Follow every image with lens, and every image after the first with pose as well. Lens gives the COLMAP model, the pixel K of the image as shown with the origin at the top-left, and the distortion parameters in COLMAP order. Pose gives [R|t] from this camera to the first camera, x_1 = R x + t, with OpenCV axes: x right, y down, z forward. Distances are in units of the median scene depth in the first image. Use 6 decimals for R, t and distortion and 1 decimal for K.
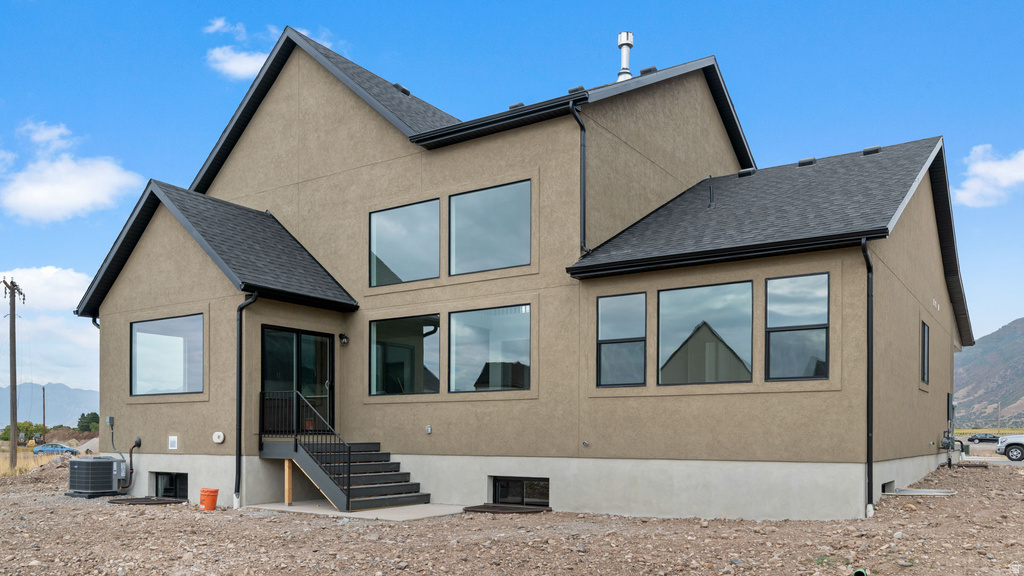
lens RADIAL K [[781.1, 0, 510.0], [0, 781.1, 306.4], [0, 0, 1]] dist [-0.003516, 0.002420]
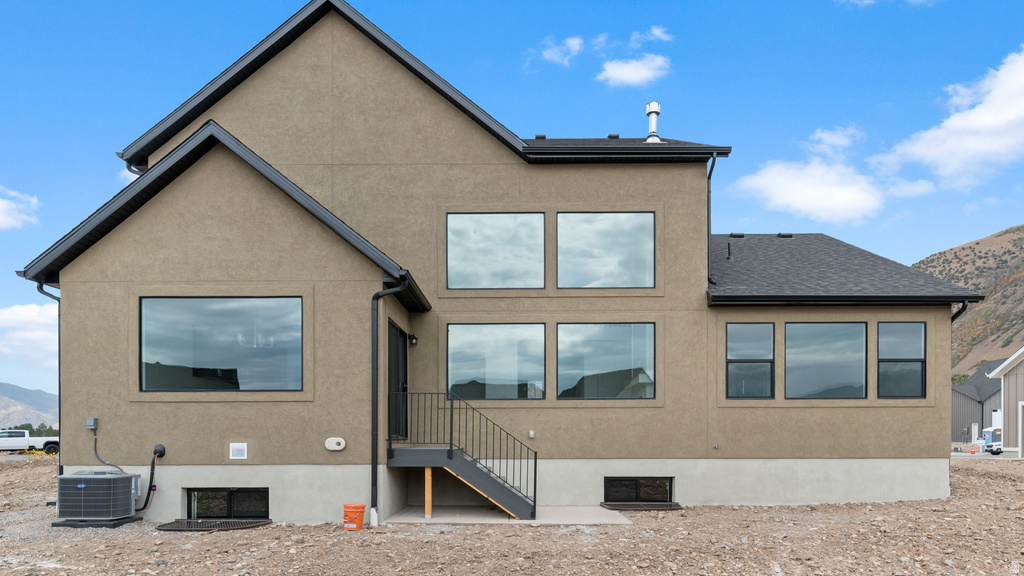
lens RADIAL K [[639.5, 0, 512.0], [0, 639.5, 344.1], [0, 0, 1]] dist [0.000137, 0.000111]
pose [[0.841079, 0.075429, 0.535628, -0.611107], [-0.083881, 0.996439, -0.008607, 0.050376], [-0.534370, -0.037690, 0.844410, 0.319682]]
